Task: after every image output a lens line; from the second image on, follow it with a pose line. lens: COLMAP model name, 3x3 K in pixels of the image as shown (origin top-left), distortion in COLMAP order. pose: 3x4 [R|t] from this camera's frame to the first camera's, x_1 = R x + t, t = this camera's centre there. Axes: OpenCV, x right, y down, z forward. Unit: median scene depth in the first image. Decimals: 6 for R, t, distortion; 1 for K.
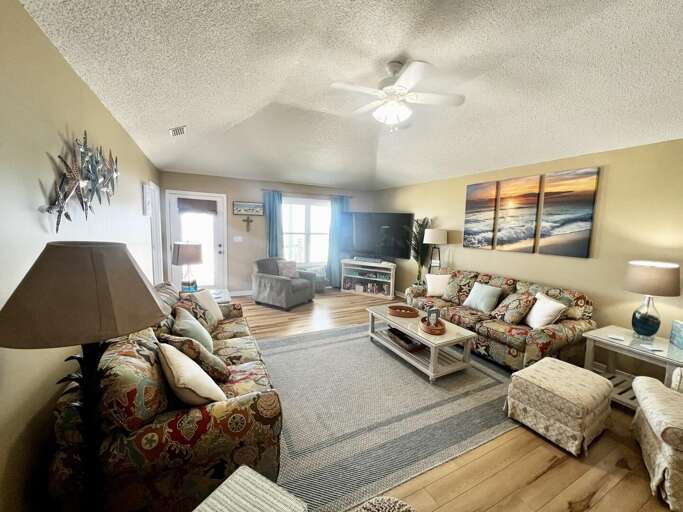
lens RADIAL K [[274.4, 0, 342.5], [0, 274.4, 255.6], [0, 0, 1]] dist [0.002268, -0.000306]
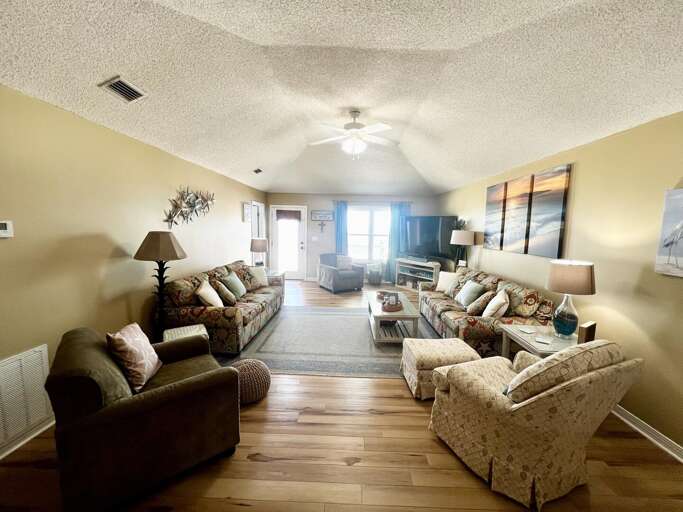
lens RADIAL K [[274.4, 0, 342.1], [0, 274.4, 255.7], [0, 0, 1]] dist [0.002268, -0.000306]
pose [[0.879072, 0.041518, -0.474878, 0.491370], [-0.049126, 0.998786, -0.003617, 0.028609], [0.474151, 0.026508, 0.880044, -0.151129]]
